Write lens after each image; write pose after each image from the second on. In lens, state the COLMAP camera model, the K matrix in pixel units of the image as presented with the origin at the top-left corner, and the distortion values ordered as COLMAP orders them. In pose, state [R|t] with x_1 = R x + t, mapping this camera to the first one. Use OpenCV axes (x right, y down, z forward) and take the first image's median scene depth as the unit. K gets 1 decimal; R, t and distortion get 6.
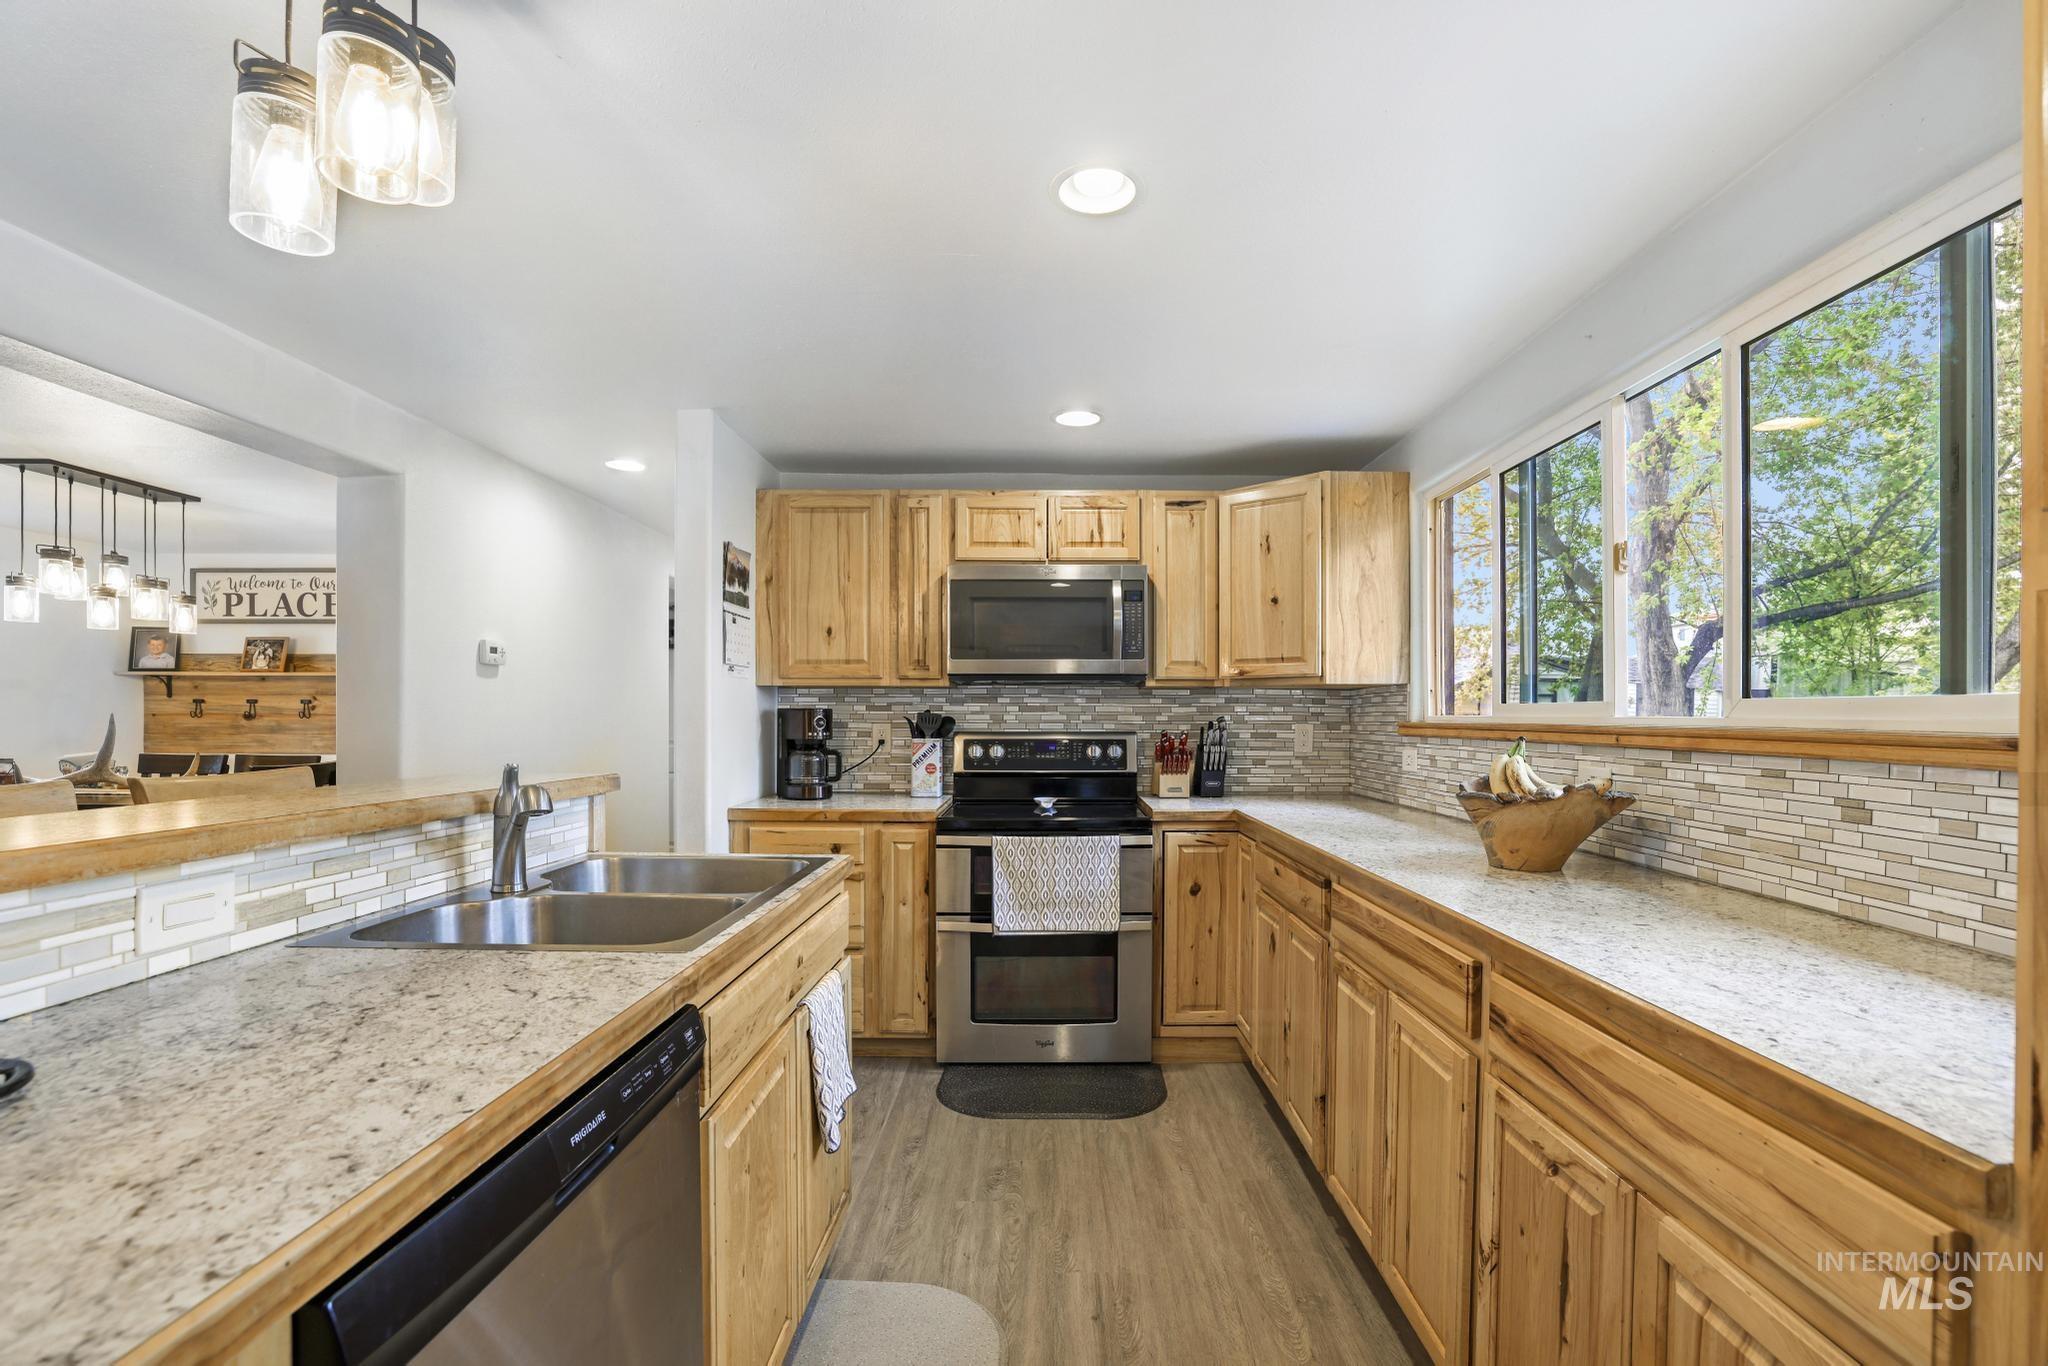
lens RADIAL K [[909.6, 0, 1043.7], [0, 909.6, 698.4], [0, 0, 1]] dist [-0.025033, 0.006902]
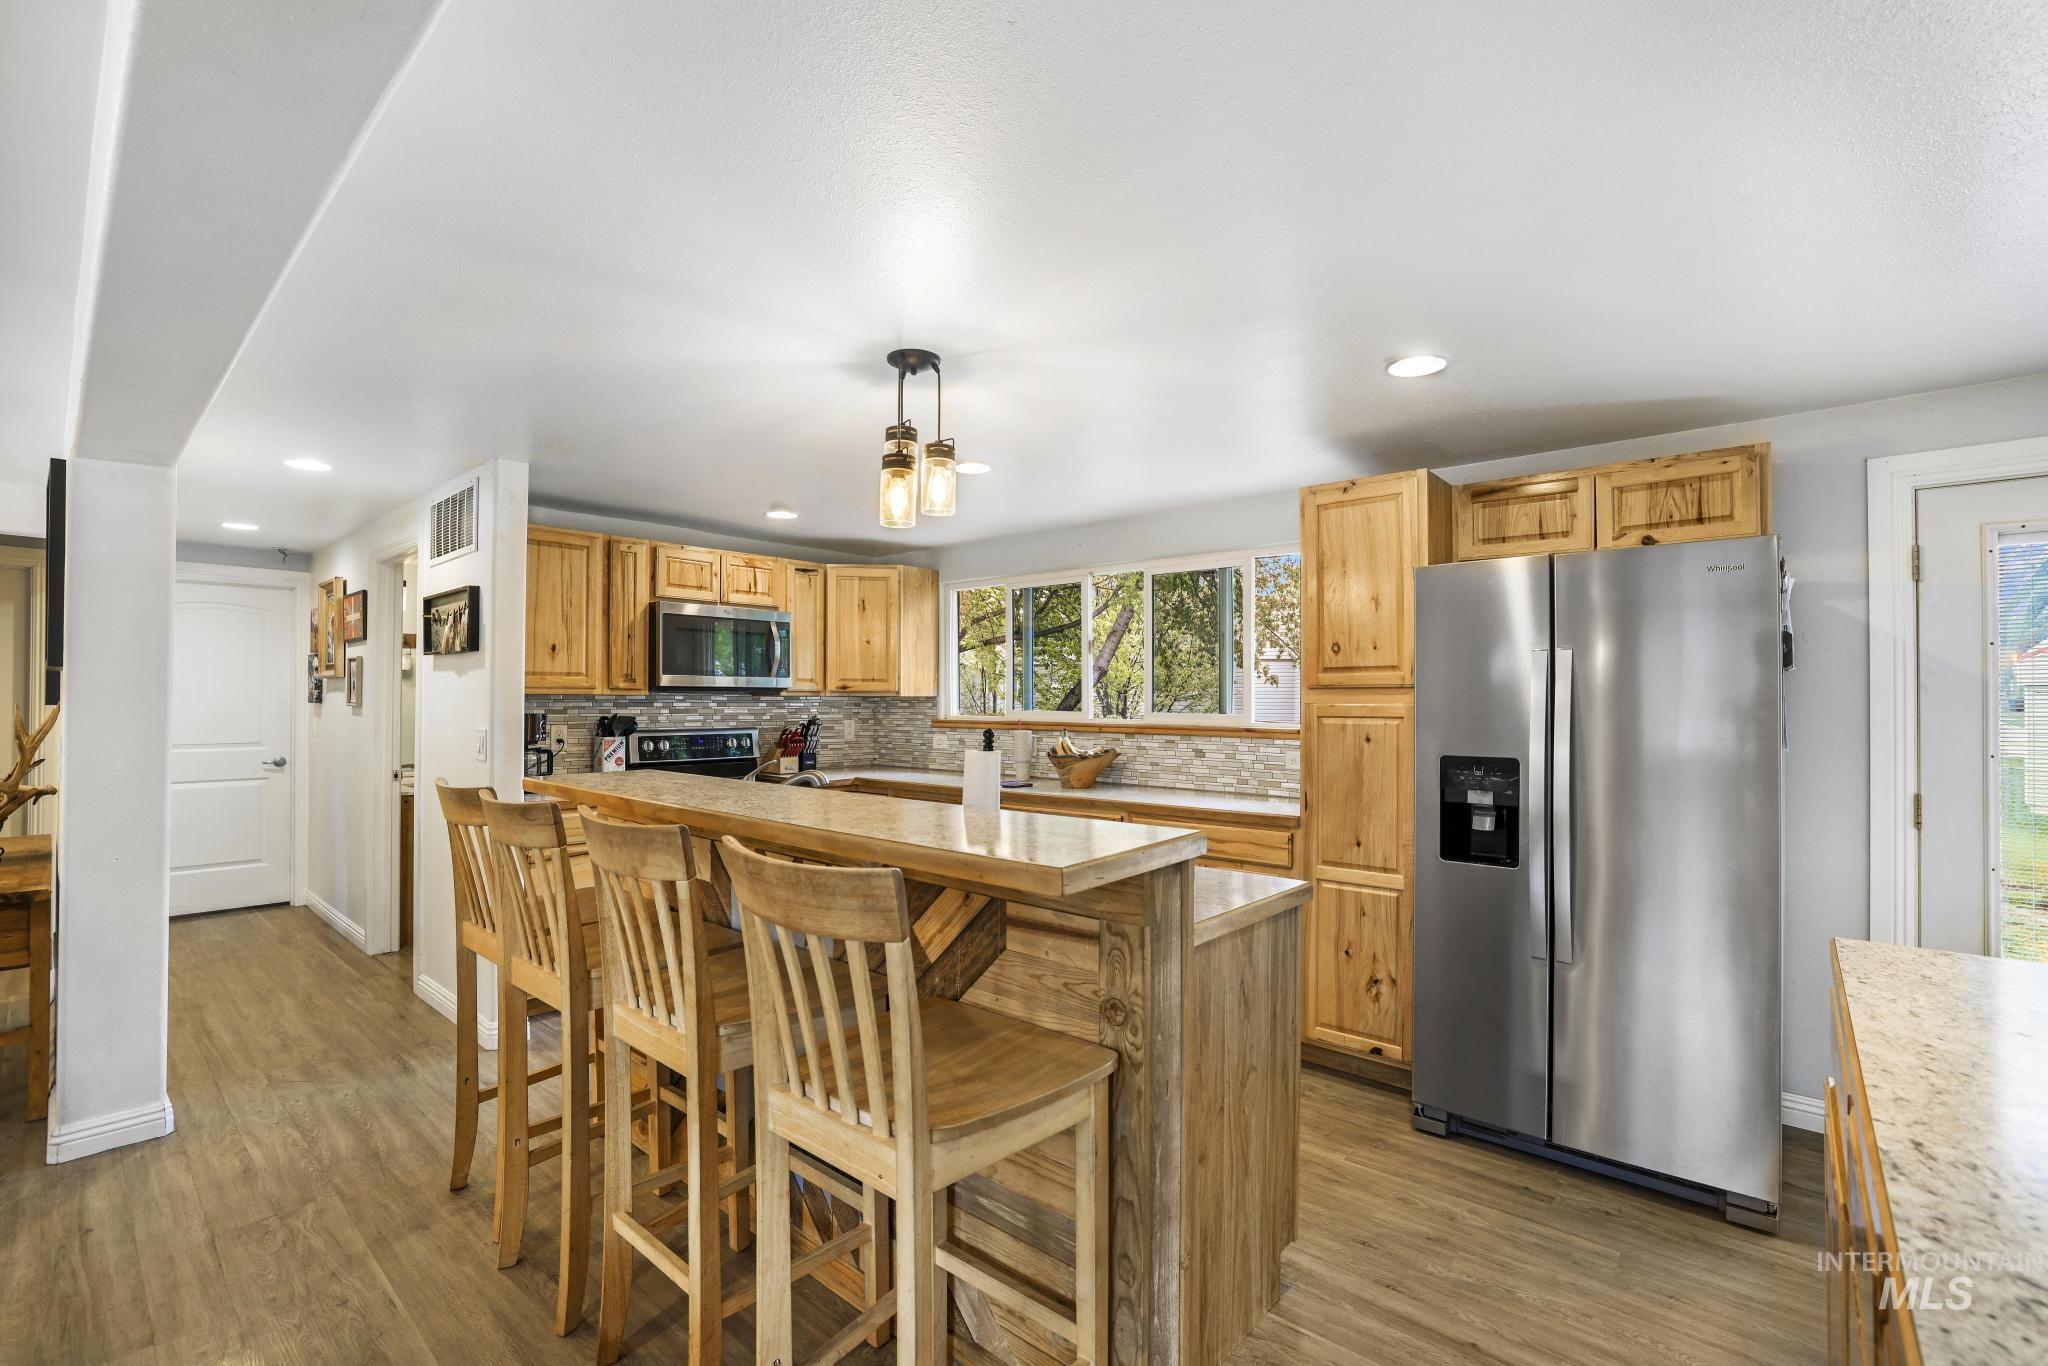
lens RADIAL K [[893.2, 0, 1020.3], [0, 893.2, 674.6], [0, 0, 1]] dist [-0.020710, 0.000638]
pose [[0.679315, 0.023589, 0.733468, -0.769072], [-0.016232, 0.999722, -0.017119, -0.033818], [-0.733667, -0.000277, 0.679509, -0.262759]]
